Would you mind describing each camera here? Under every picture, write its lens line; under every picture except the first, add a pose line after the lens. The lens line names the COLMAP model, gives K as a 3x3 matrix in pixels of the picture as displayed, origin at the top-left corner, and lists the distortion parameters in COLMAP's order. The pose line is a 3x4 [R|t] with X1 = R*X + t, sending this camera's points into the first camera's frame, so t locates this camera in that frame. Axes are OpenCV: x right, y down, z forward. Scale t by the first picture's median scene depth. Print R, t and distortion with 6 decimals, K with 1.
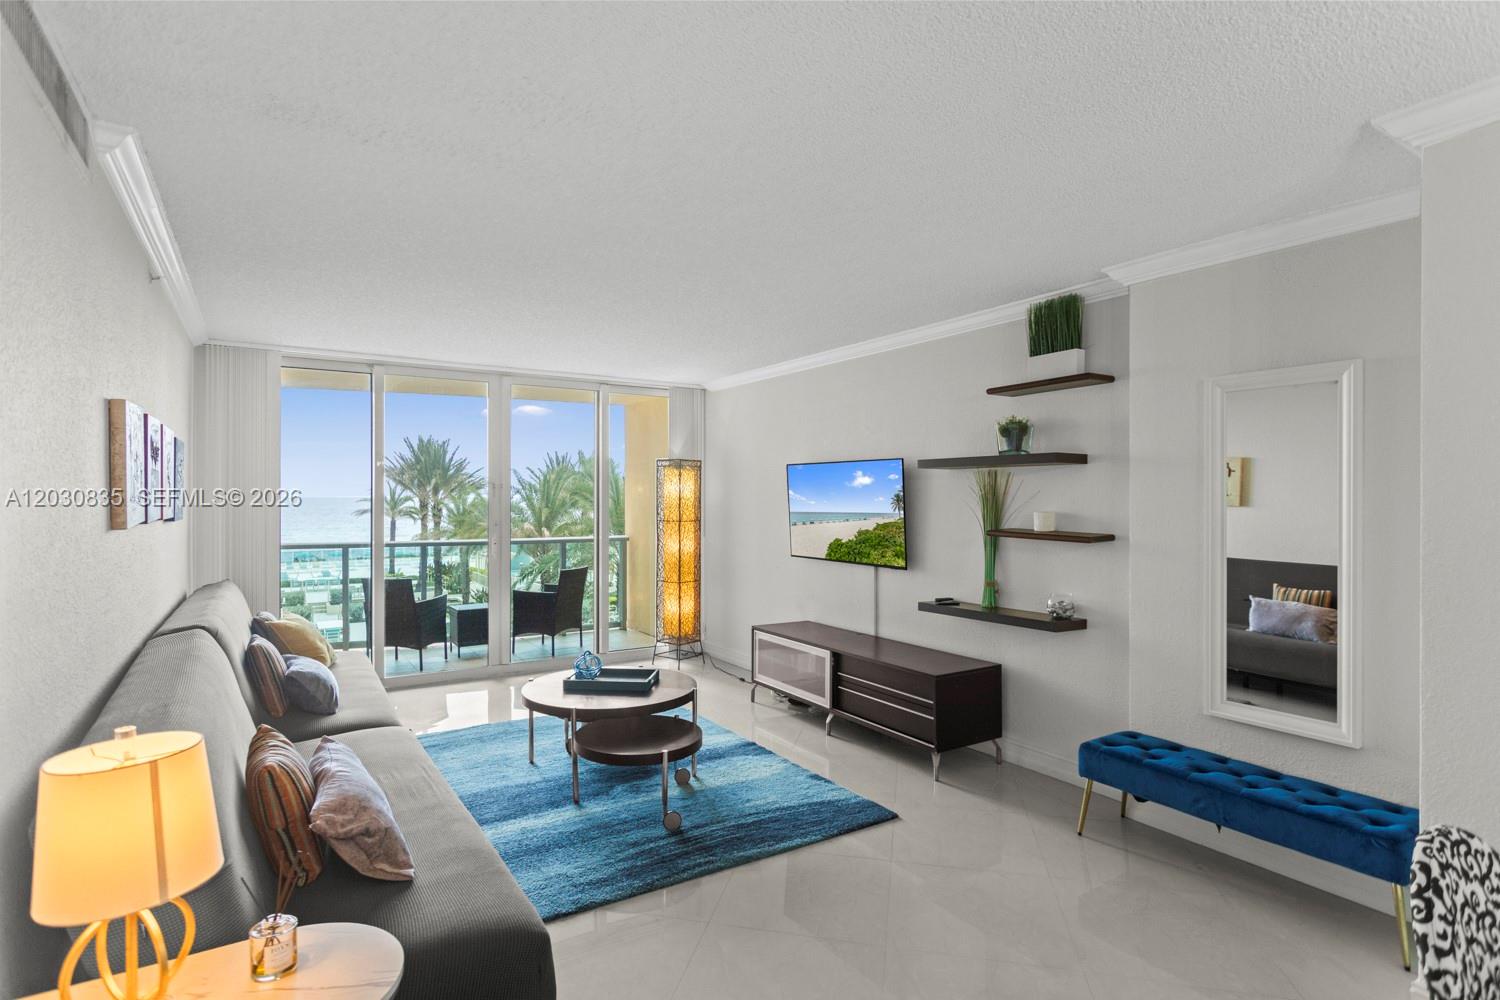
lens RADIAL K [[758.2, 0, 737.8], [0, 758.2, 494.5], [0, 0, 1]] dist [0.001870, 0.002071]
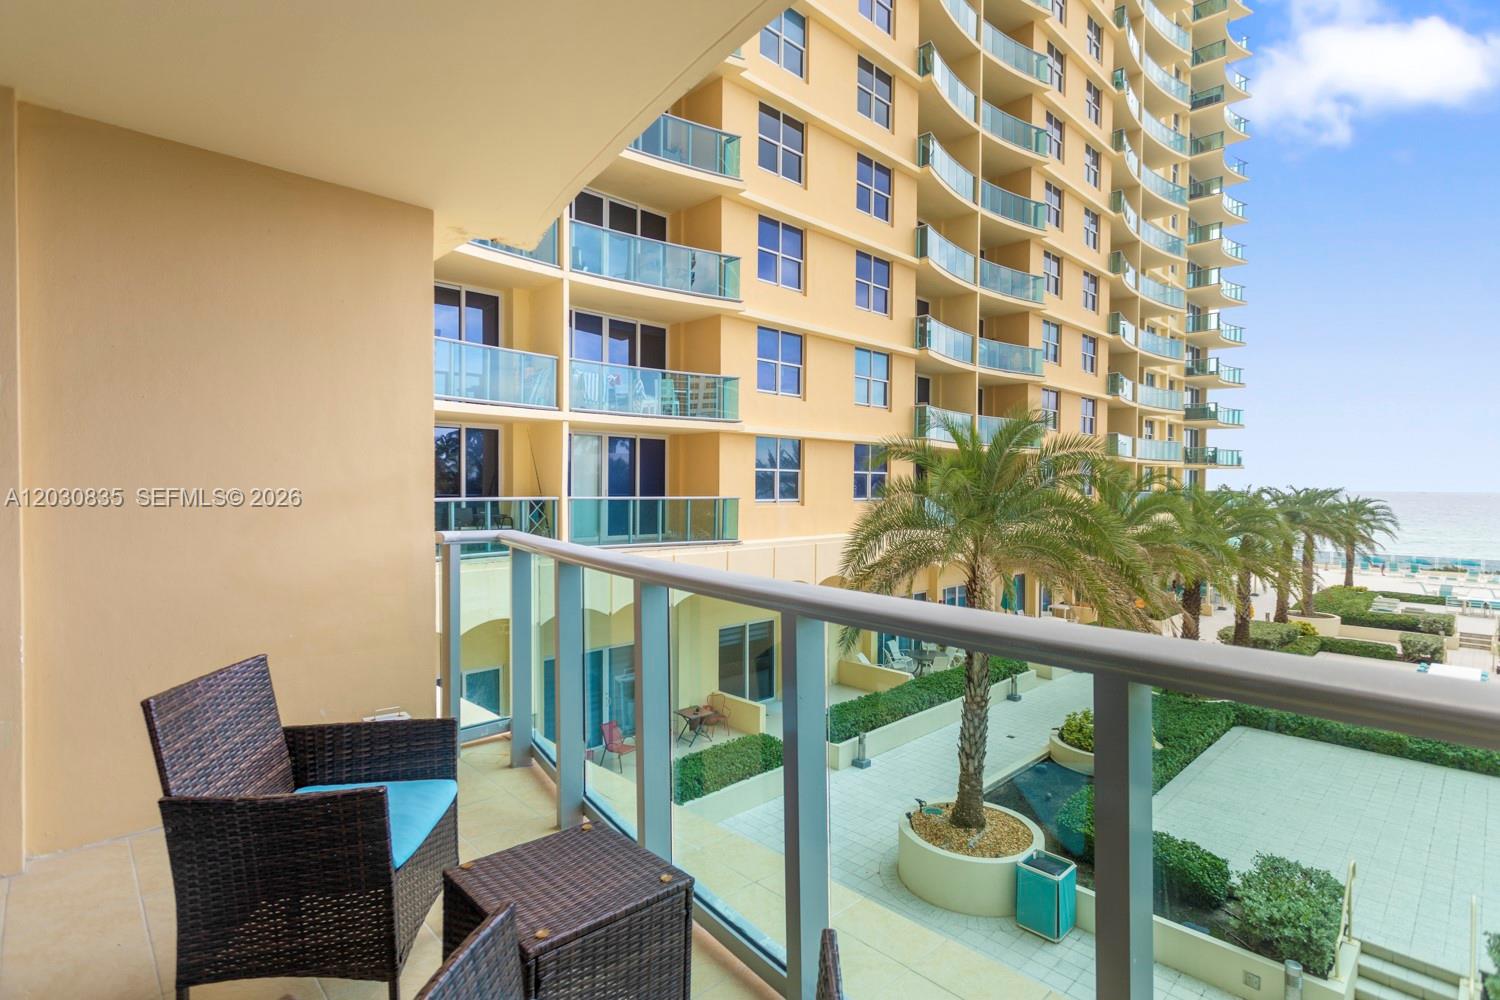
lens RADIAL K [[708.1, 0, 734.4], [0, 708.1, 513.3], [0, 0, 1]] dist [-0.000239, 0.000451]
pose [[0.191022, 0.038971, -0.980812, -0.245154], [-0.003981, 0.999234, 0.038928, 0.037767], [0.981578, -0.003532, 0.191030, 1.517891]]
